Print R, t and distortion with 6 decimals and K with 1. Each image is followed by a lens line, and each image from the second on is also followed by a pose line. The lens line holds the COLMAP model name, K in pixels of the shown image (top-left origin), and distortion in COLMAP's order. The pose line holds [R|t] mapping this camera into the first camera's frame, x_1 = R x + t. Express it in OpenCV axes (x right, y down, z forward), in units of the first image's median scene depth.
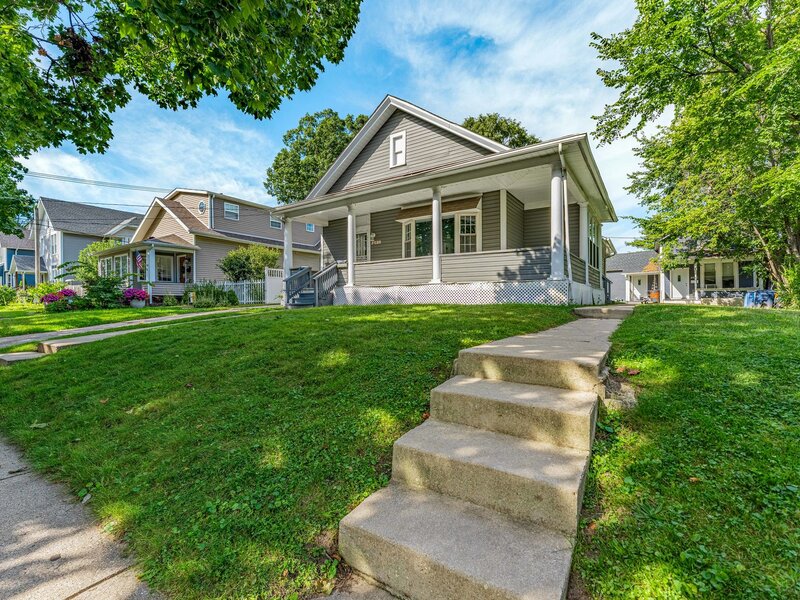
lens RADIAL K [[370.6, 0, 394.4], [0, 370.6, 301.4], [0, 0, 1]] dist [-0.001355, -0.000267]
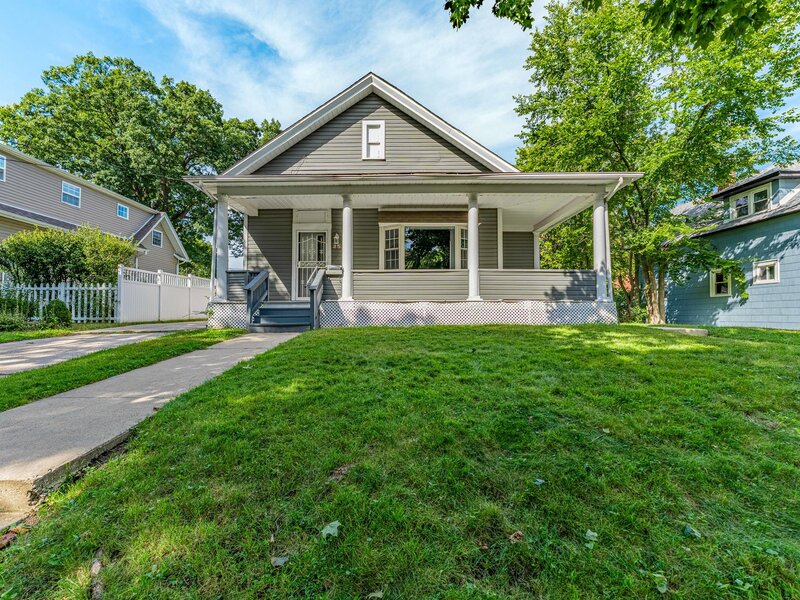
lens RADIAL K [[395.2, 0, 400.0], [0, 395.2, 300.0], [0, 0, 1]] dist [0.001315, -0.000080]
pose [[0.826993, 0.040728, 0.560735, -0.476509], [-0.005416, 0.997903, -0.064493, 0.009607], [-0.562186, 0.050299, 0.825480, 0.275633]]
